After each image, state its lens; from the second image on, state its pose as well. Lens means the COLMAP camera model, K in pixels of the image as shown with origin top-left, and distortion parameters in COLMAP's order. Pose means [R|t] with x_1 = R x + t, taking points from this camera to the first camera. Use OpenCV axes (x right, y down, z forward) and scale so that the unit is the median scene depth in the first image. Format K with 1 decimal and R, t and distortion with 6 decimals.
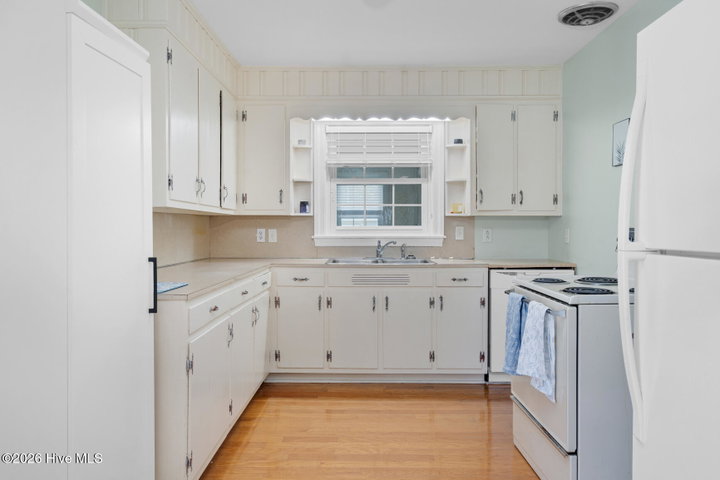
lens RADIAL K [[541.6, 0, 359.4], [0, 541.6, 246.1], [0, 0, 1]] dist [0.001099, 0.001370]
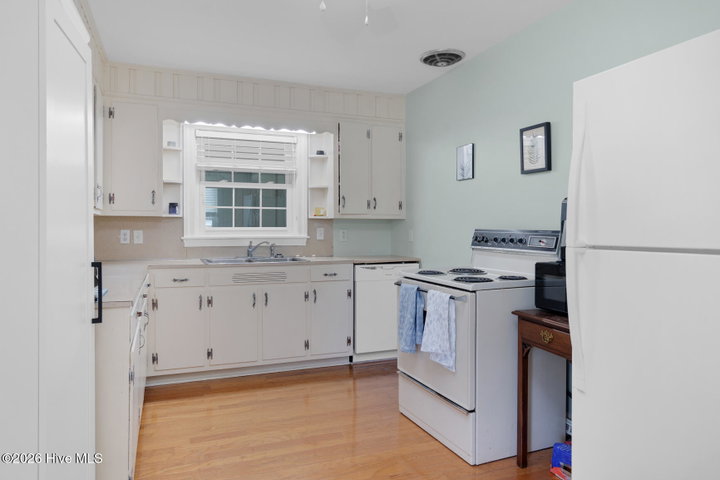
lens RADIAL K [[484.2, 0, 360.0], [0, 484.2, 240.0], [0, 0, 1]] dist [0.000885, 0.001386]
pose [[0.922185, -0.008682, 0.386652, -0.144571], [0.012701, 0.999889, -0.007841, -0.001888], [-0.386541, 0.012142, 0.922192, 0.039163]]
